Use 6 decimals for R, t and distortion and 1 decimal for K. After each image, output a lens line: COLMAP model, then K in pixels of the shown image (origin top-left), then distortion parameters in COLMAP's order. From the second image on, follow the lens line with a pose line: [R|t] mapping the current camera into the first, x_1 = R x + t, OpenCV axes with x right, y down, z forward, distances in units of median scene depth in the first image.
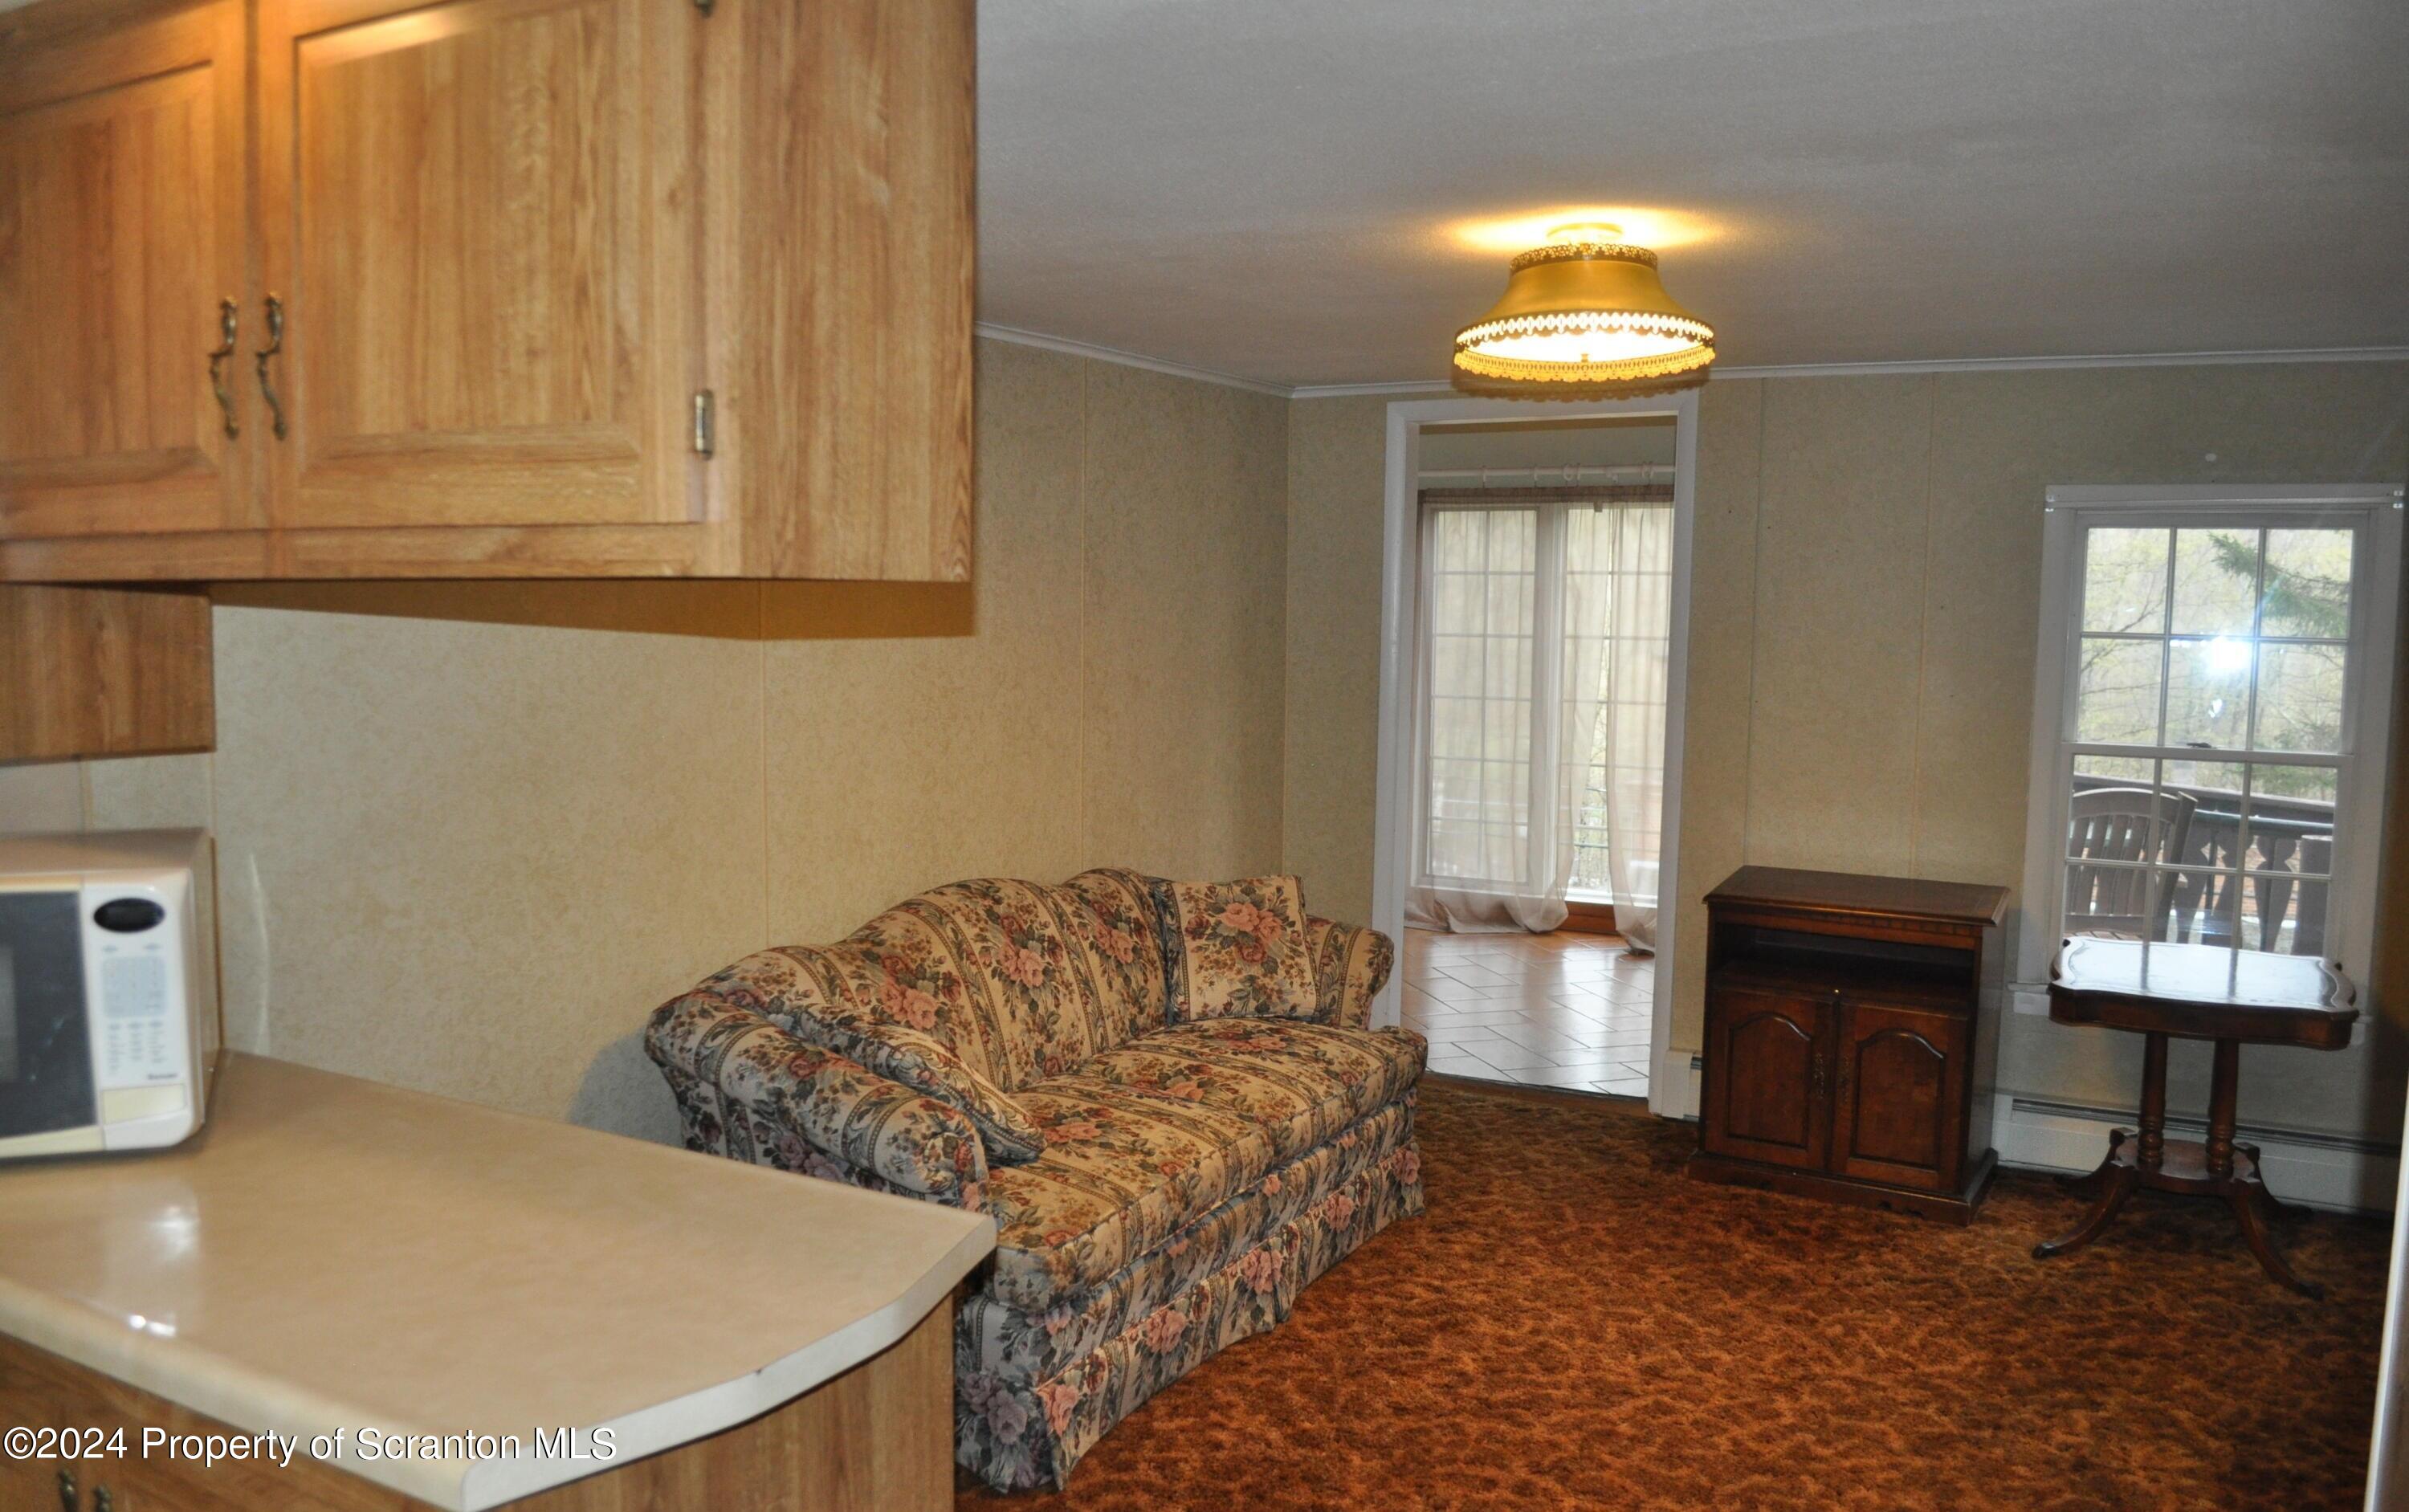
lens RADIAL K [[1858.6, 0, 1200.6], [0, 1858.6, 774.8], [0, 0, 1]] dist [-0.070135, -0.001719]
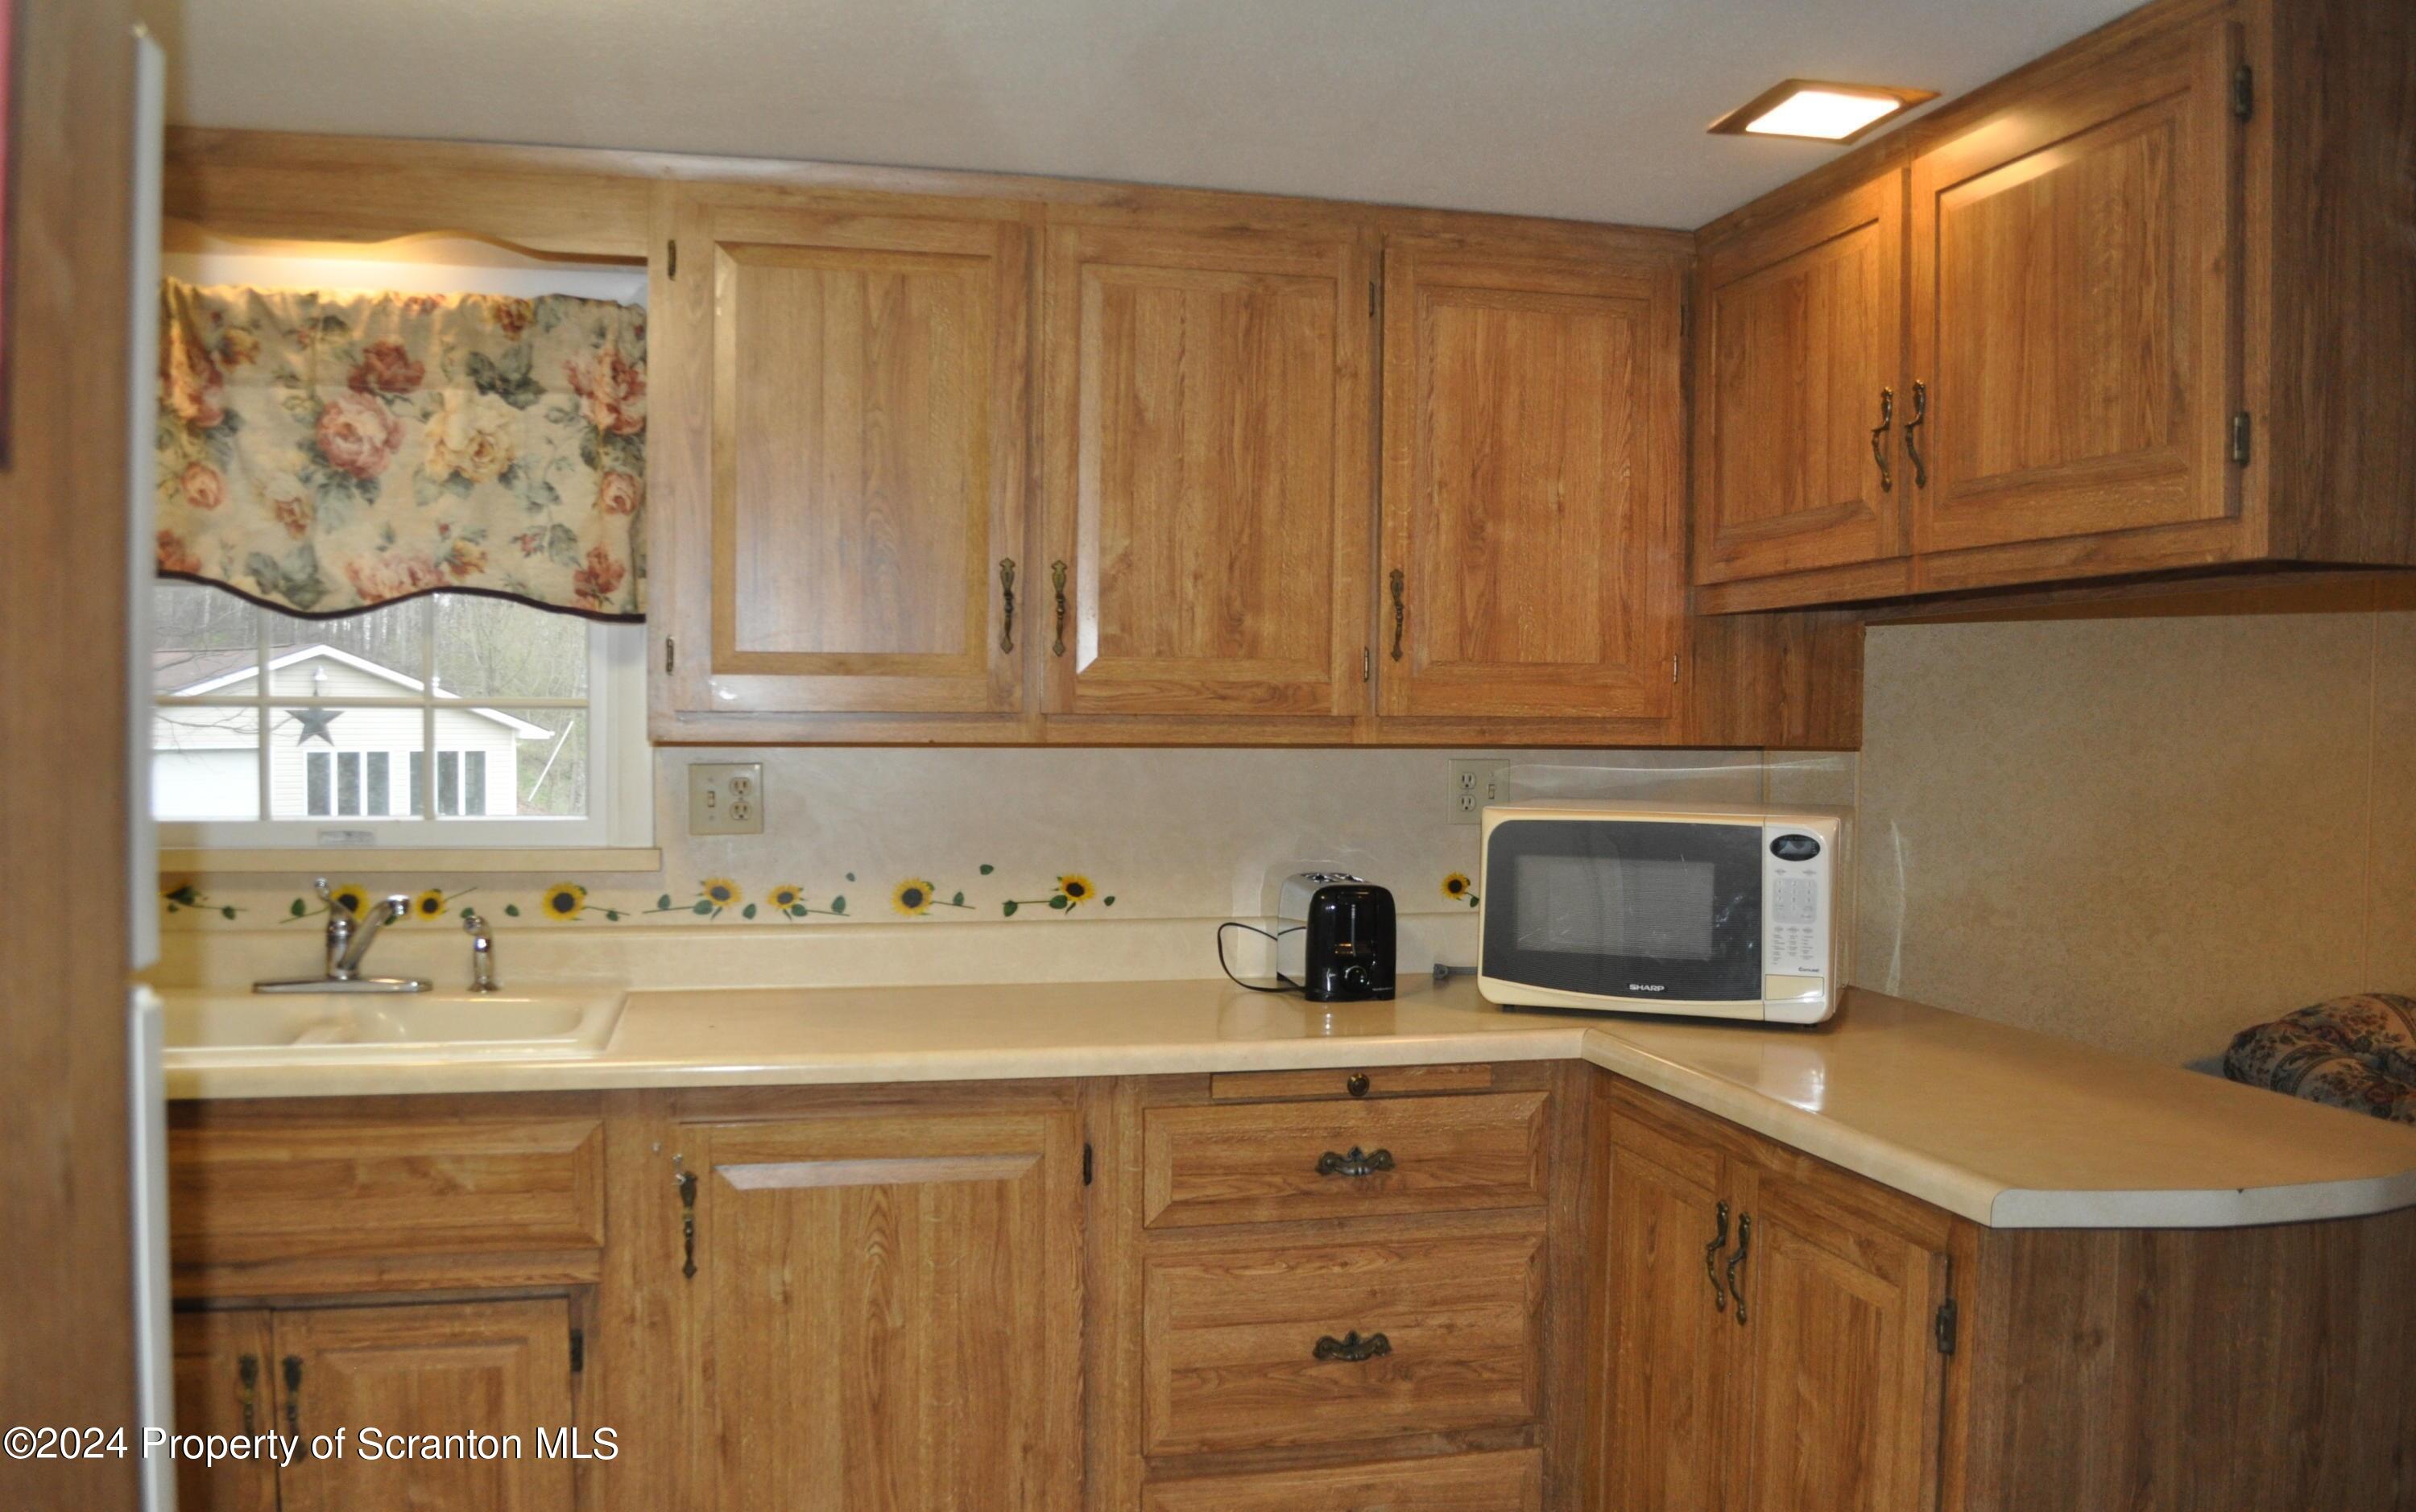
lens RADIAL K [[1863.8, 0, 1196.7], [0, 1863.8, 760.4], [0, 0, 1]] dist [-0.070135, -0.001719]
pose [[0.664618, 0.019116, -0.746939, 0.164890], [-0.075565, 0.996267, -0.041740, 0.117874], [0.743352, 0.084184, 0.663581, -0.294547]]
